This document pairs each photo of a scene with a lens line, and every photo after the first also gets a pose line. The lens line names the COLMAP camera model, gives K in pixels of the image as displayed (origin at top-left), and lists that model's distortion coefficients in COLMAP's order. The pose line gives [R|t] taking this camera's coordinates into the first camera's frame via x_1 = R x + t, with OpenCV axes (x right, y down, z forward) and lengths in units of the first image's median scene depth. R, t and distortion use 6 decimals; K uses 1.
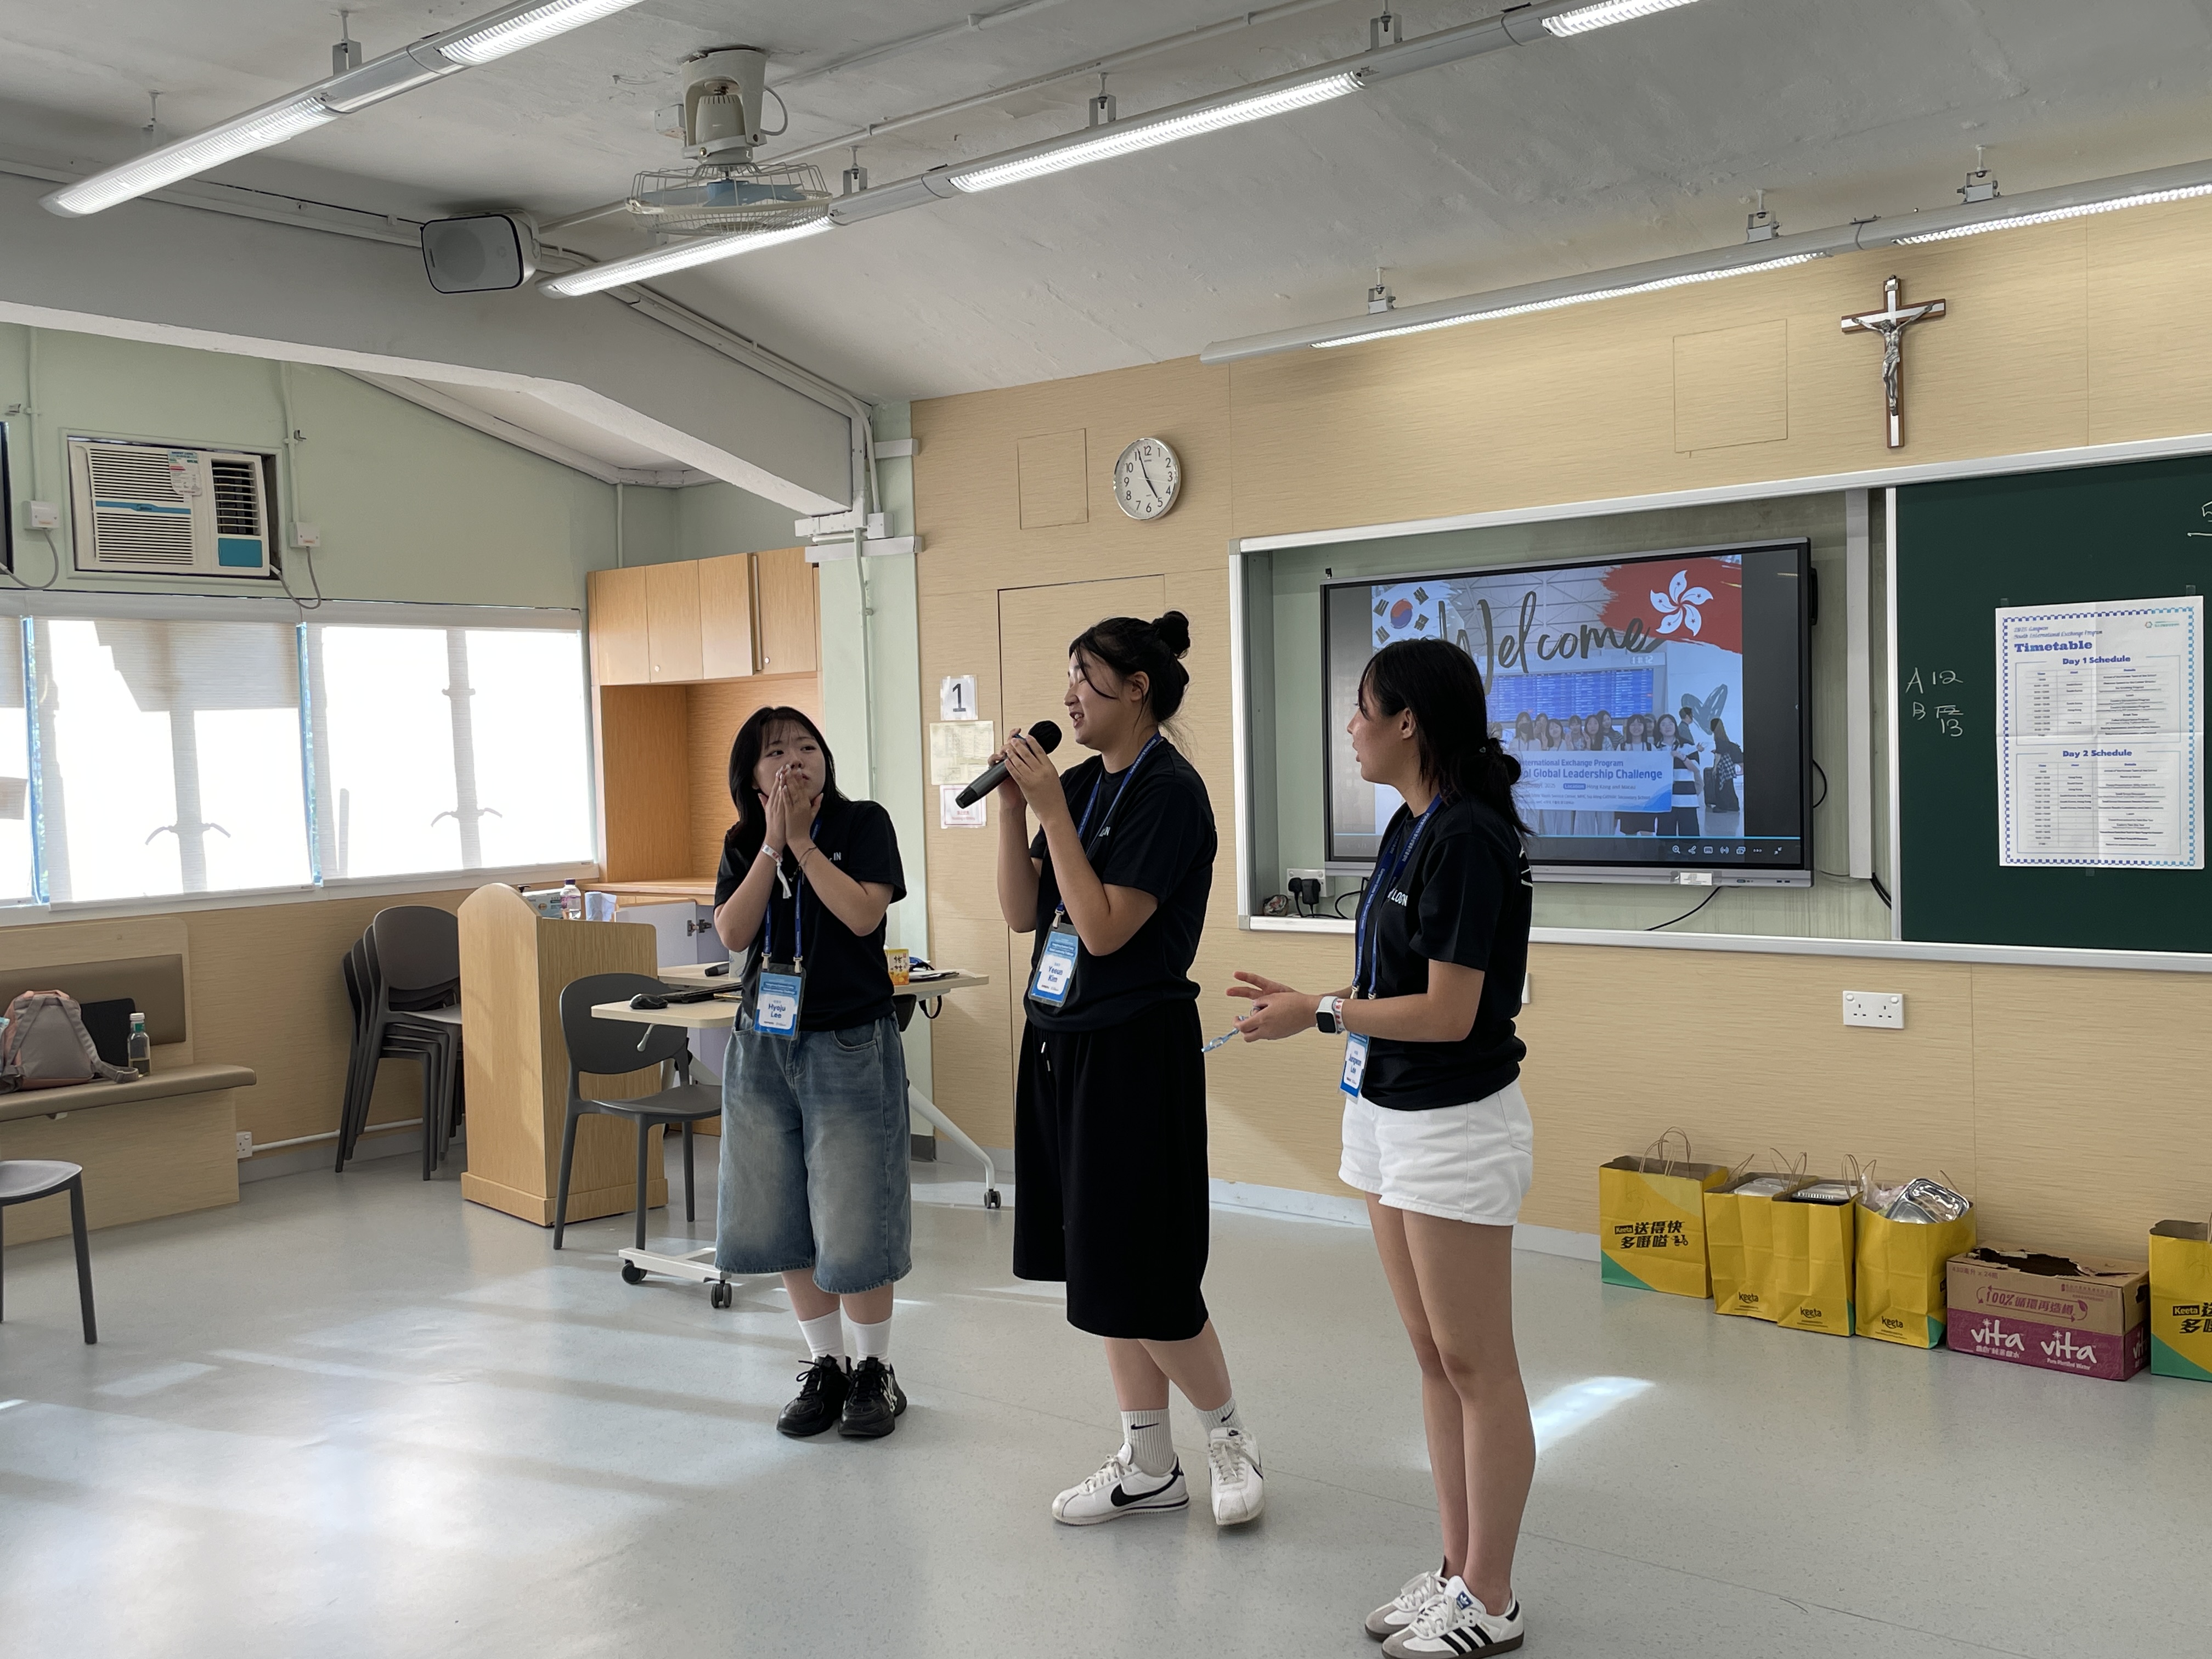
lens RADIAL K [[2063.0, 0, 1119.3], [0, 2063.0, 830.2], [0, 0, 1]] dist [0.043103, 0.000000]
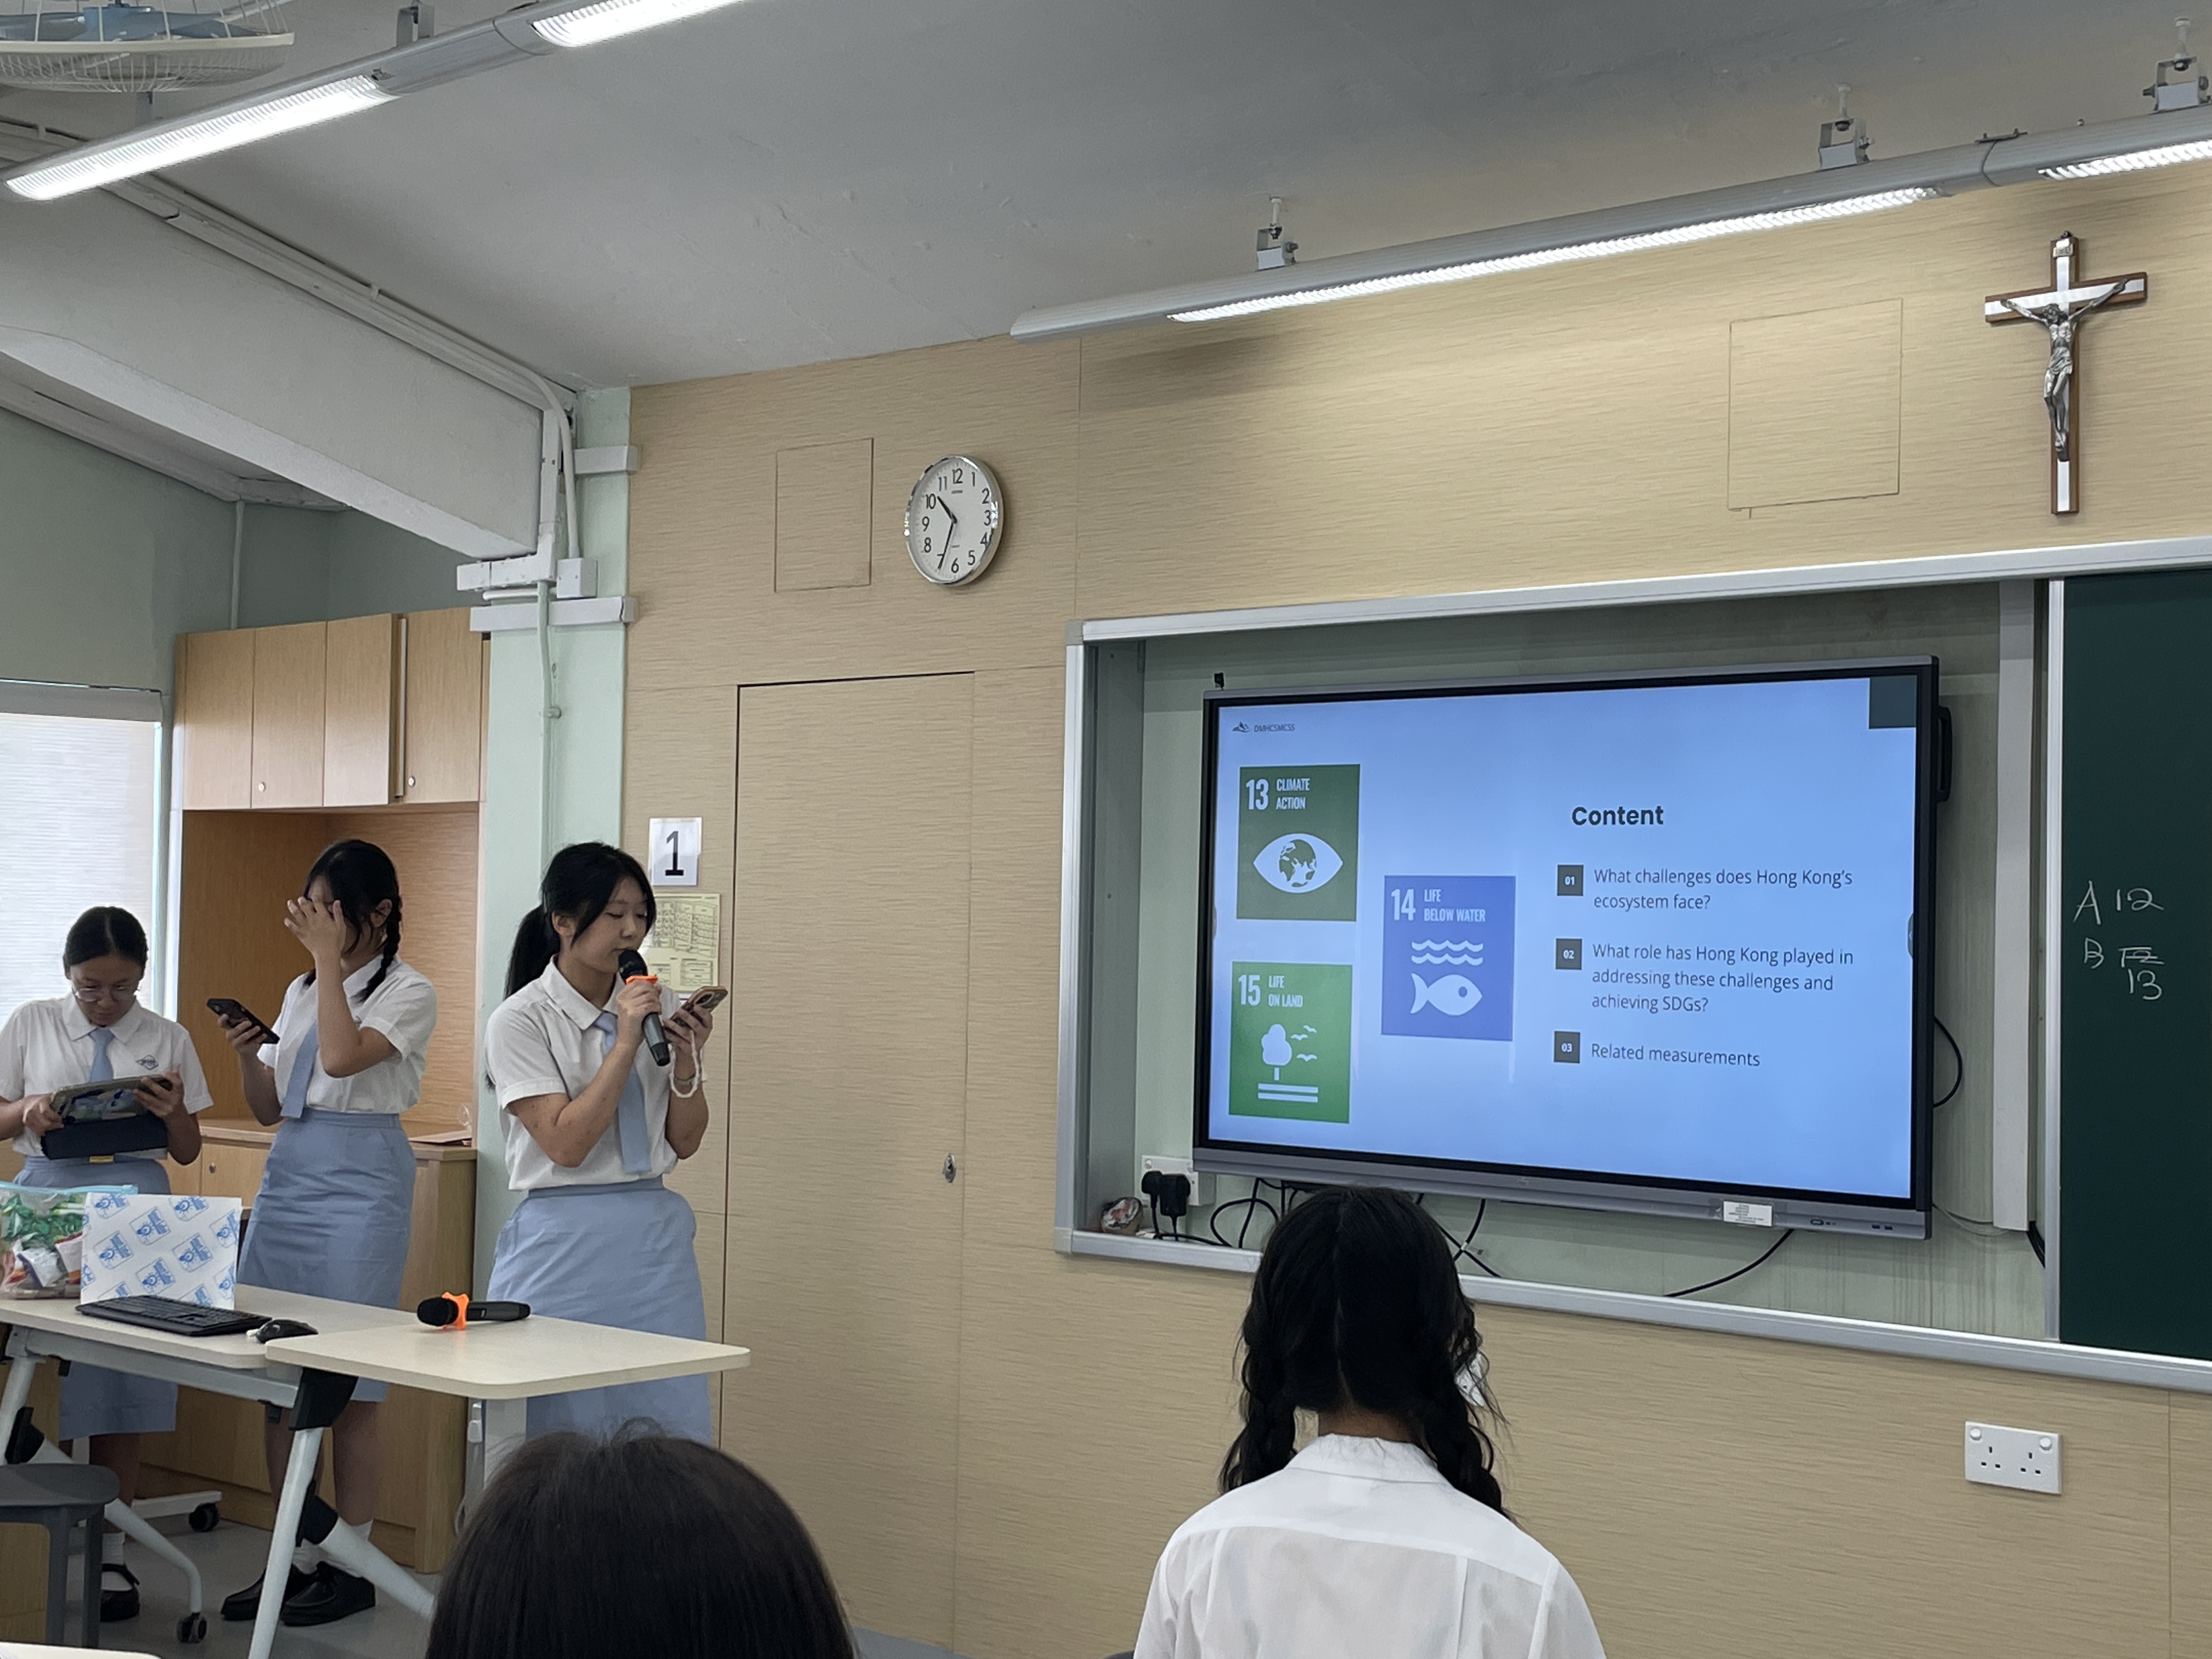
lens RADIAL K [[3033.9, 0, 1137.5], [0, 3033.9, 822.9], [0, 0, 1]] dist [0.059341, 0.000000]
pose [[0.997837, 0.043869, -0.048949, 0.138488], [-0.047362, 0.996234, -0.072624, -0.016513], [0.045579, 0.074786, 0.996157, 0.104683]]
